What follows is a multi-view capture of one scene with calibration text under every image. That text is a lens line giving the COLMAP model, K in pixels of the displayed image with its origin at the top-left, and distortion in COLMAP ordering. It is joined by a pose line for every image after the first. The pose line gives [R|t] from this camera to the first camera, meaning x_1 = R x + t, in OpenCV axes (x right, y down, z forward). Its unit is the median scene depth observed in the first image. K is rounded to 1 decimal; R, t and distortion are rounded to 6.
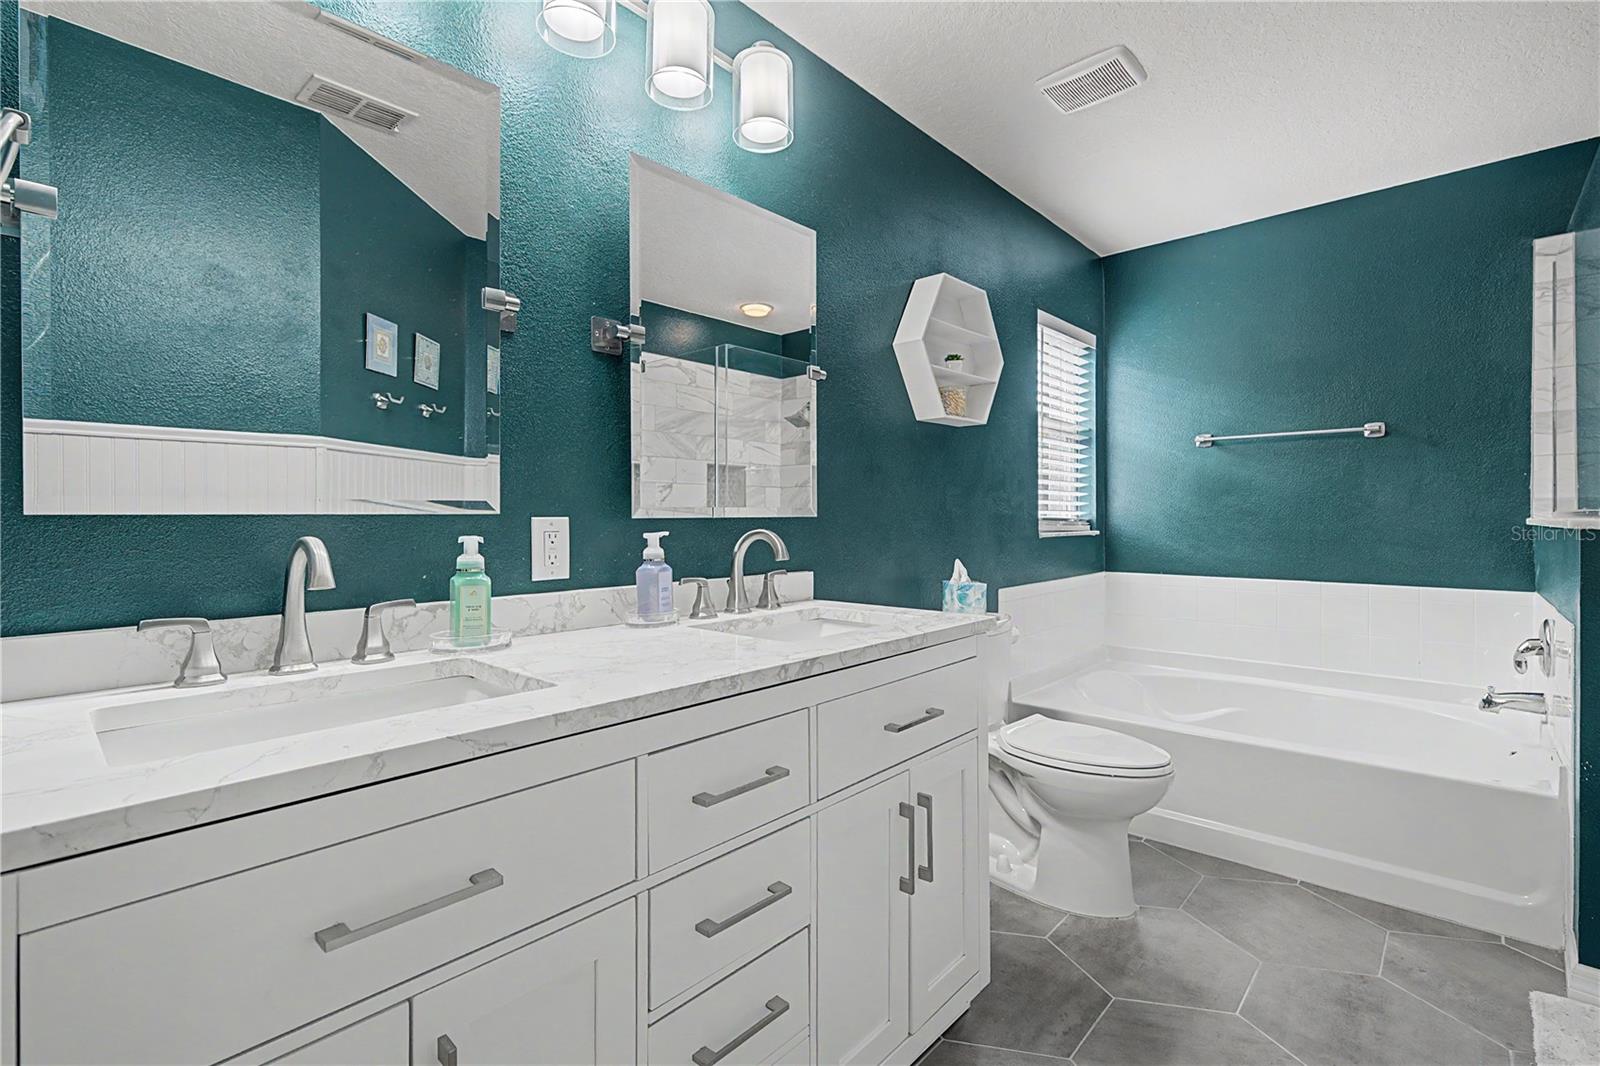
lens RADIAL K [[736.0, 0, 798.3], [0, 736.0, 516.1], [0, 0, 1]] dist [0.002503, 0.000465]
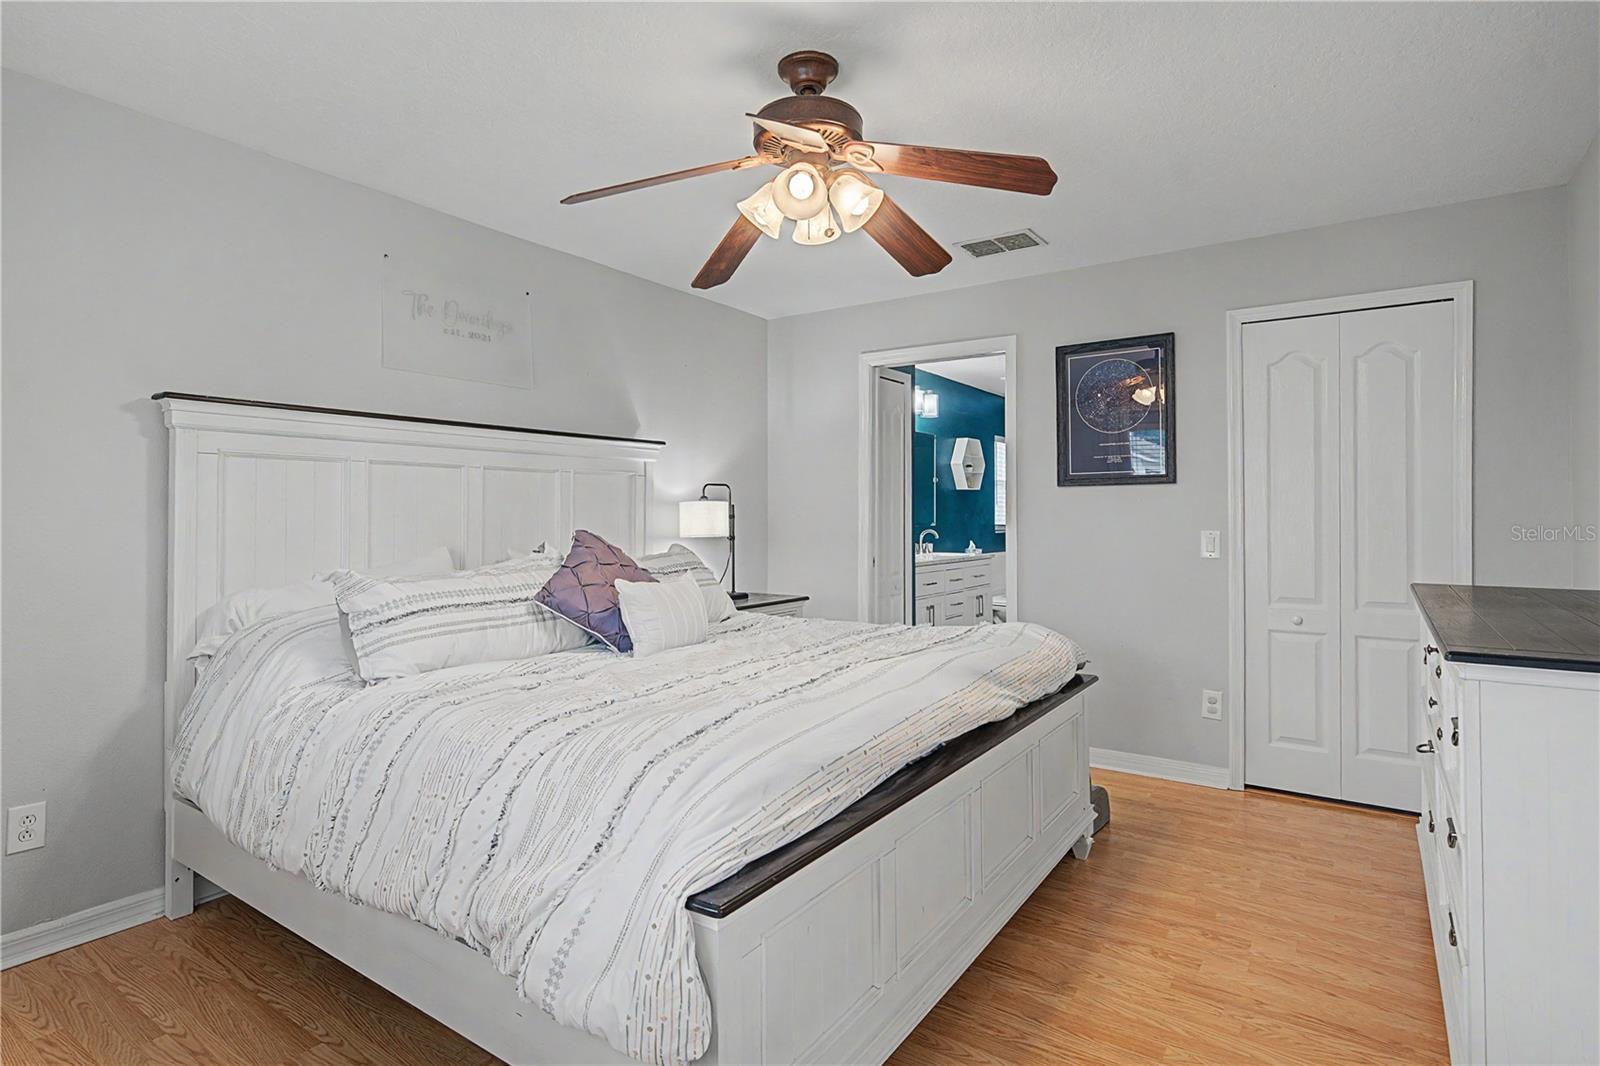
lens RADIAL K [[821.6, 0, 800.0], [0, 821.6, 533.0], [0, 0, 1]] dist [-0.000058, -0.000006]
pose [[0.990567, -0.001592, 0.137018, -0.805474], [-0.000937, 0.999830, 0.018394, -0.025901], [-0.137024, -0.018348, 0.990398, -1.865826]]
